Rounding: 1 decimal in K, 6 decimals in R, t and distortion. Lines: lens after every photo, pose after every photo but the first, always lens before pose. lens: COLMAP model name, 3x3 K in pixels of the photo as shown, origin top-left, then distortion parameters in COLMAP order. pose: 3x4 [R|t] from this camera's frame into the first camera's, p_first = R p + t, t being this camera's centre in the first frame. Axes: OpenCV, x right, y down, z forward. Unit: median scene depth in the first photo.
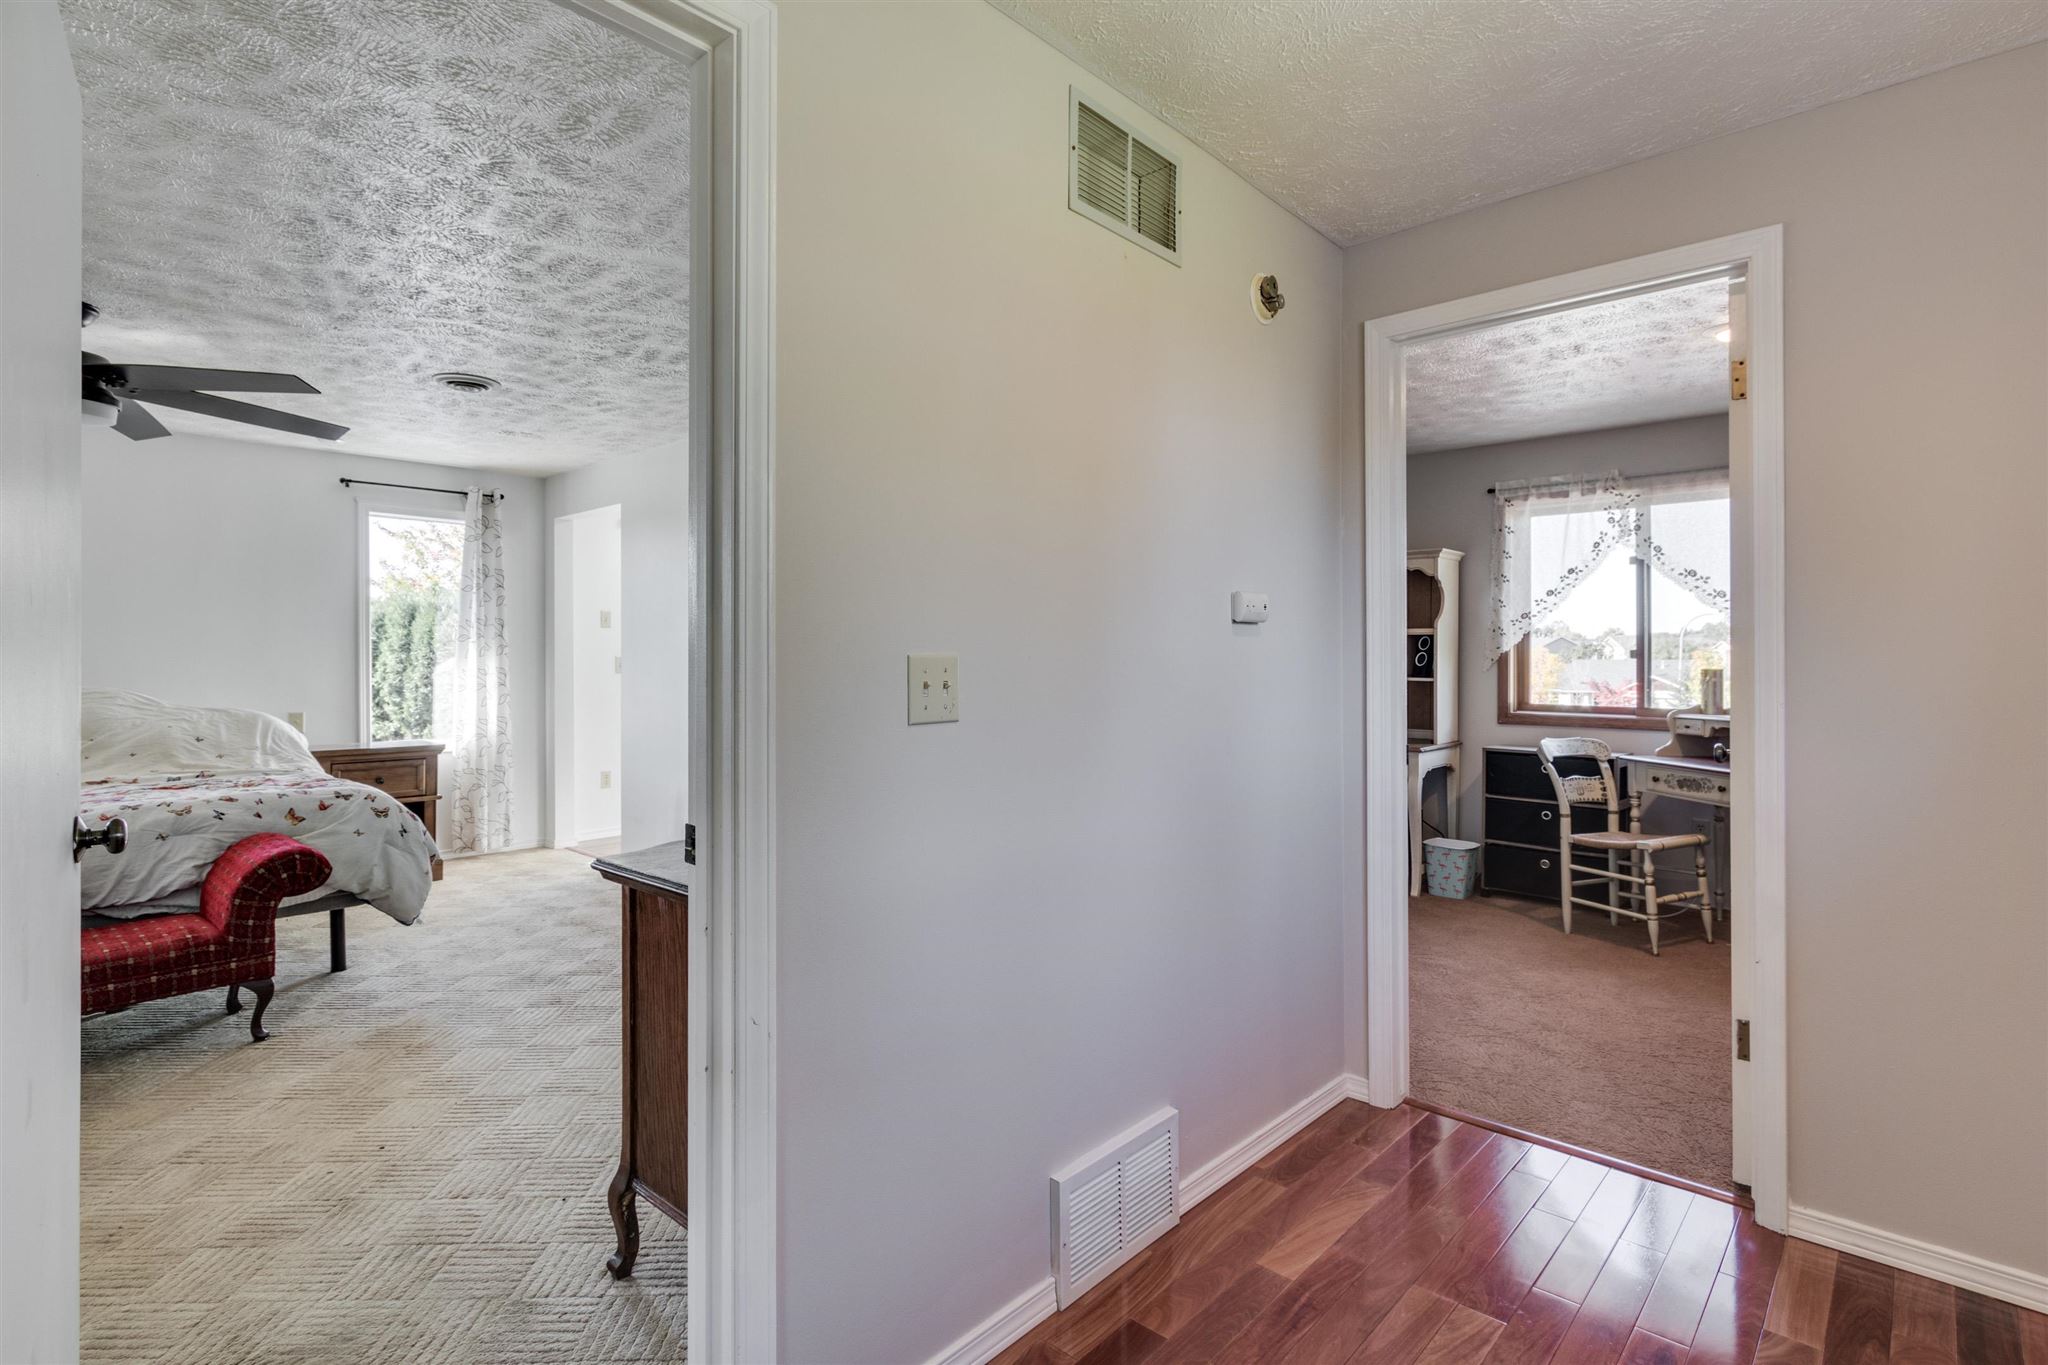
lens RADIAL K [[952.3, 0, 1020.4], [0, 952.3, 655.6], [0, 0, 1]] dist [0.020590, -0.000057]
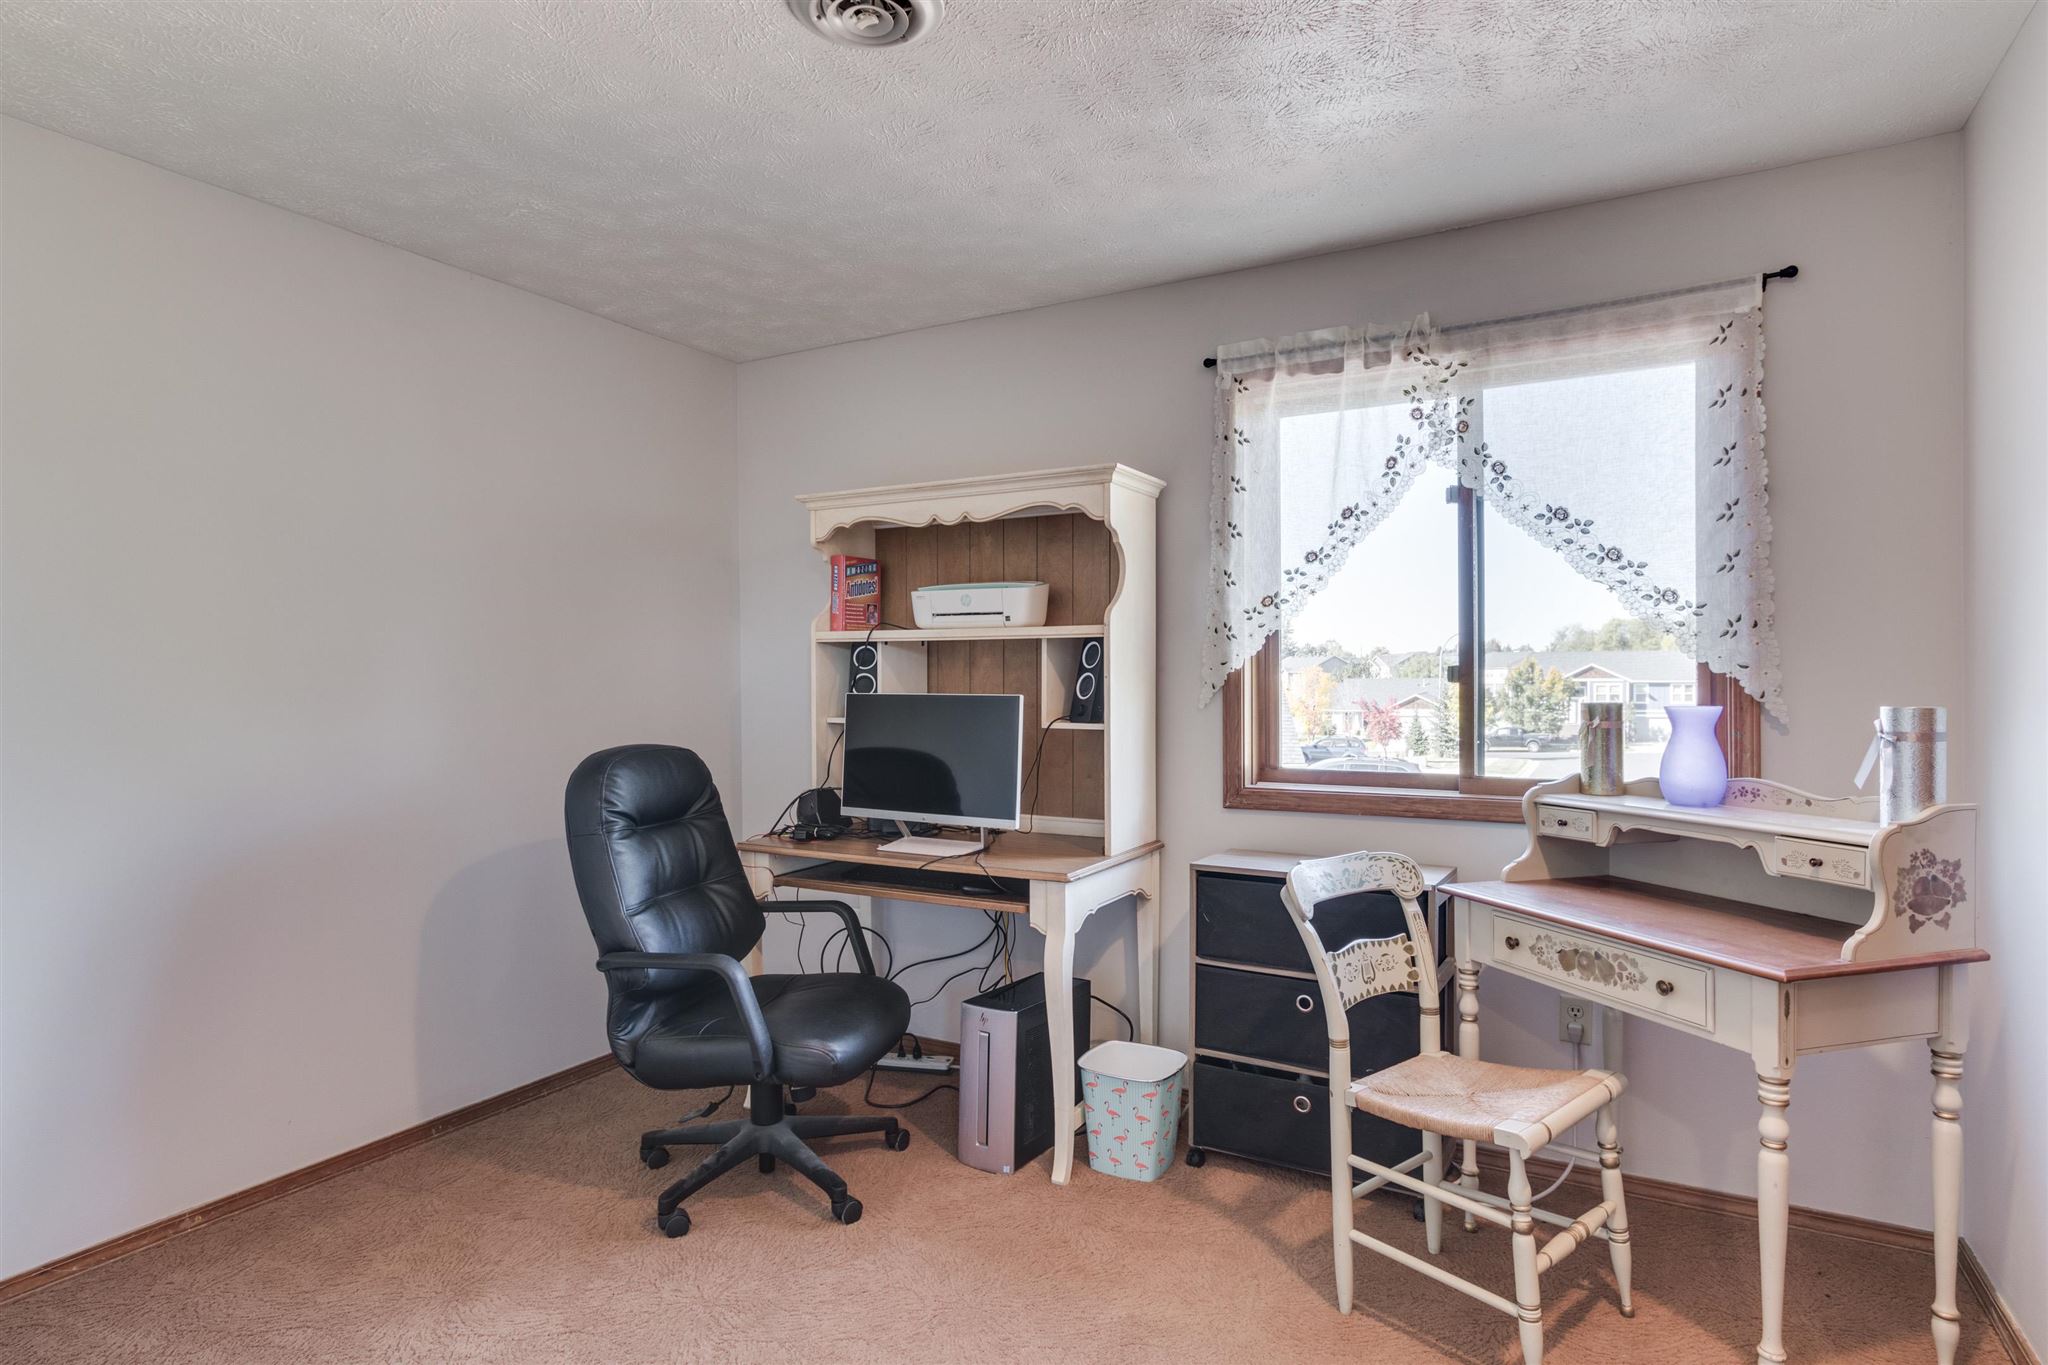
lens RADIAL K [[1135.0, 0, 1028.3], [0, 1135.0, 691.5], [0, 0, 1]] dist [0.023658, -0.000297]
pose [[0.968794, -0.009514, 0.247683, 0.258826], [0.006759, 0.999906, 0.011971, -0.000858], [-0.247773, -0.009923, 0.968767, 0.454610]]
